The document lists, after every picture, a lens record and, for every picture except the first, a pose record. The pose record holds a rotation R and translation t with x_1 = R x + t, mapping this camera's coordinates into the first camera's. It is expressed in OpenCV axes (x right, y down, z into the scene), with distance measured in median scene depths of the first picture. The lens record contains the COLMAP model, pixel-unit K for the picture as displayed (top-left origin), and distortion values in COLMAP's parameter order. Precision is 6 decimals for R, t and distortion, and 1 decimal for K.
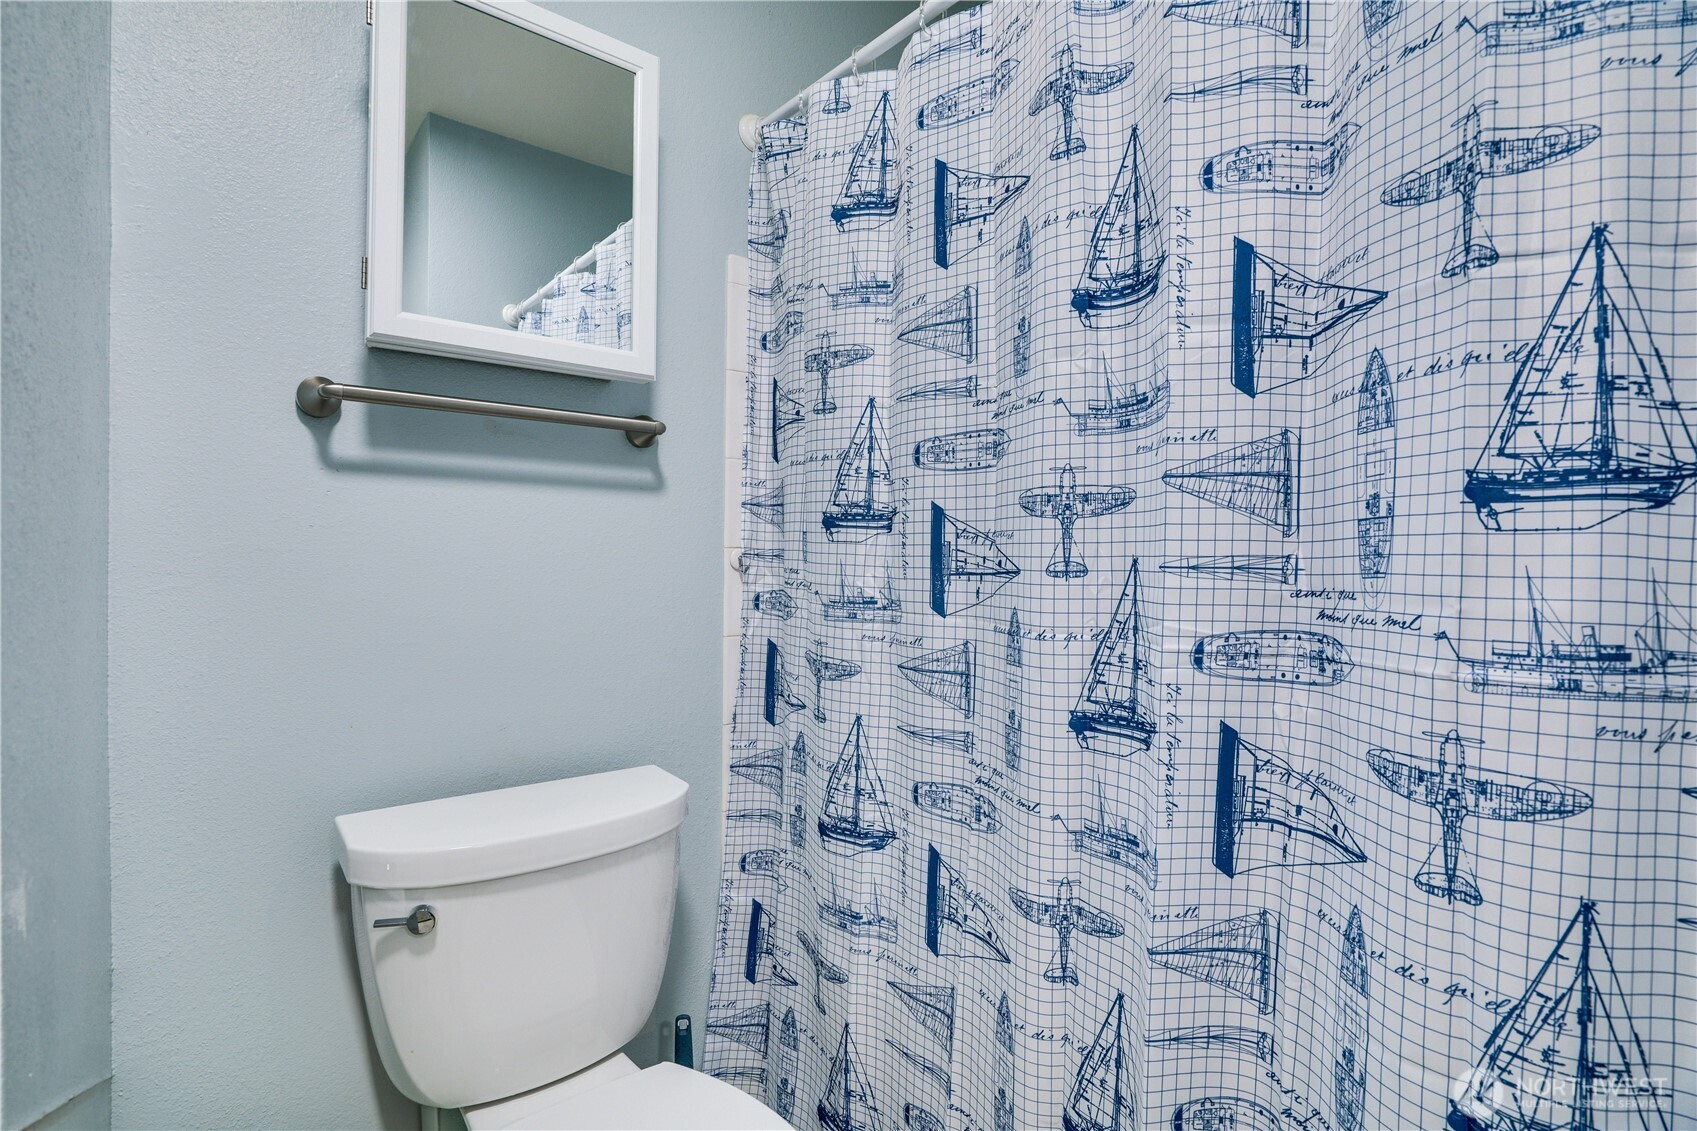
lens RADIAL K [[793.5, 0, 847.4], [0, 793.5, 574.7], [0, 0, 1]] dist [-0.054895, 0.020436]
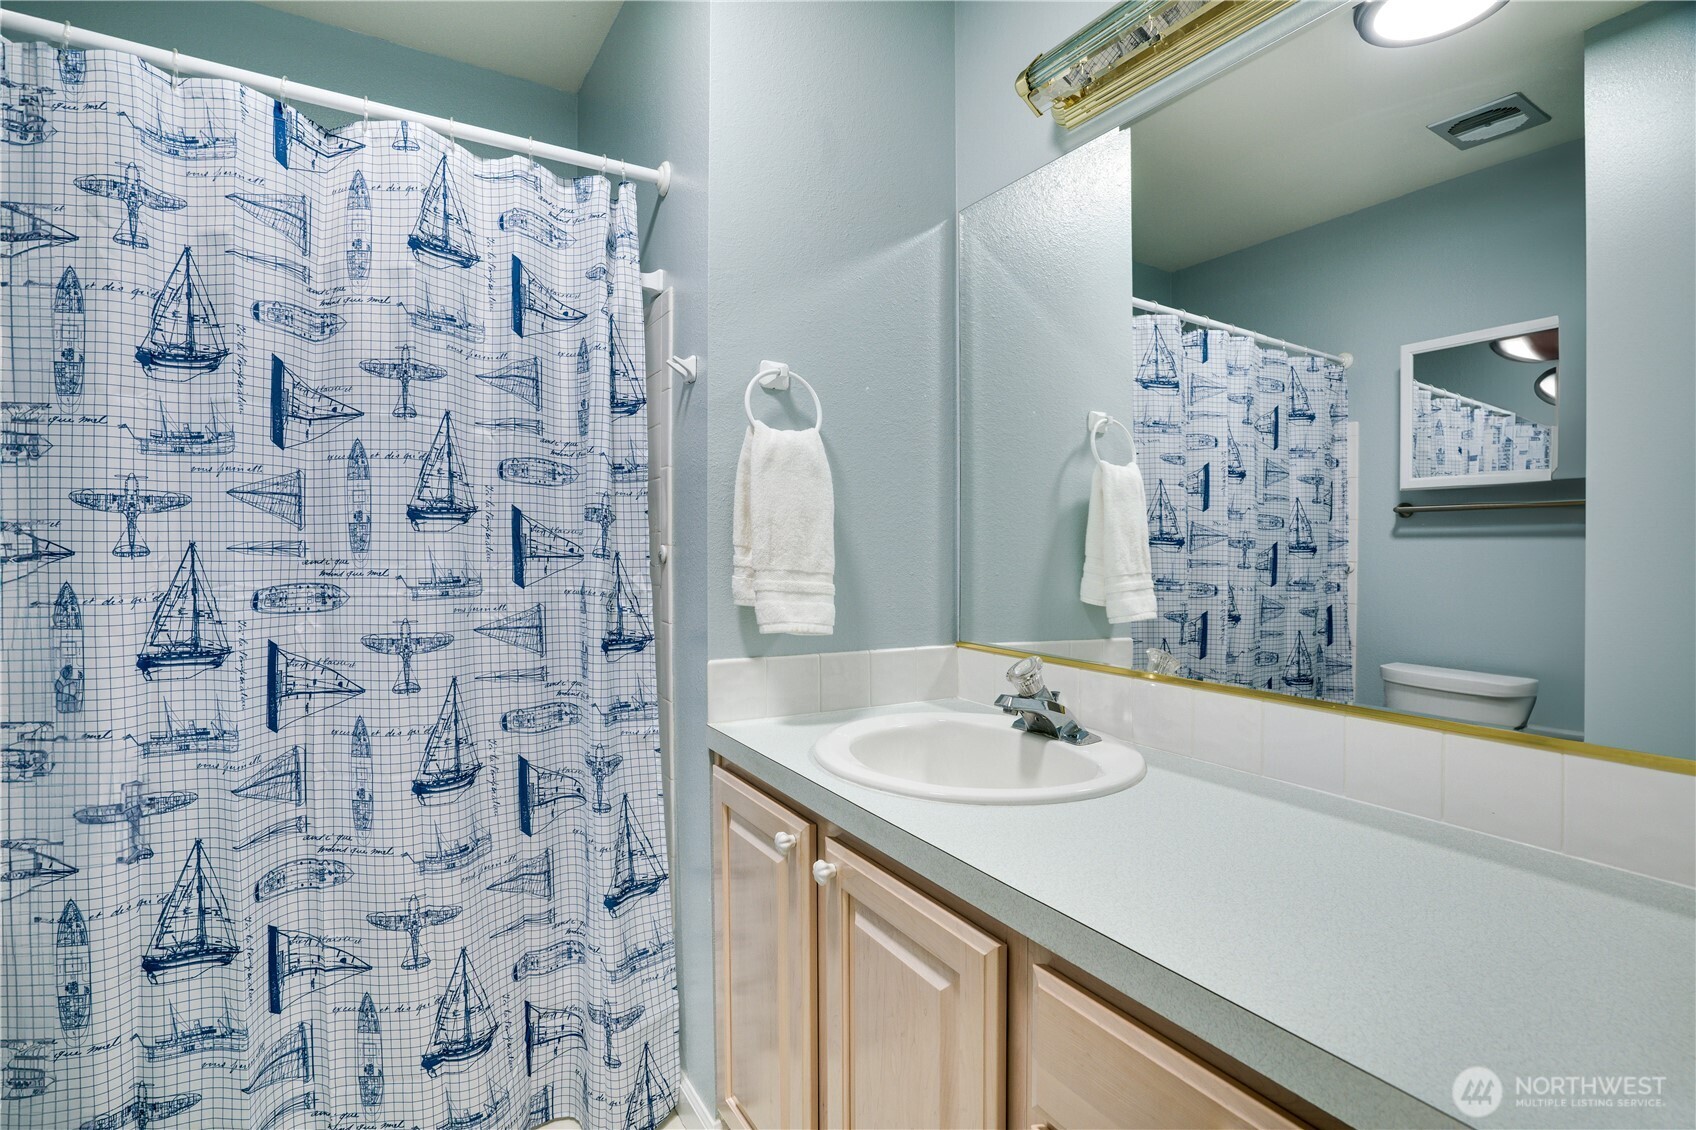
lens RADIAL K [[793.0, 0, 846.9], [0, 793.0, 574.2], [0, 0, 1]] dist [-0.054895, 0.020436]
pose [[0.122879, -0.043423, 0.991471, -1.034214], [0.013015, 0.999027, 0.042141, -0.007190], [-0.992336, 0.007726, 0.123324, -0.447673]]
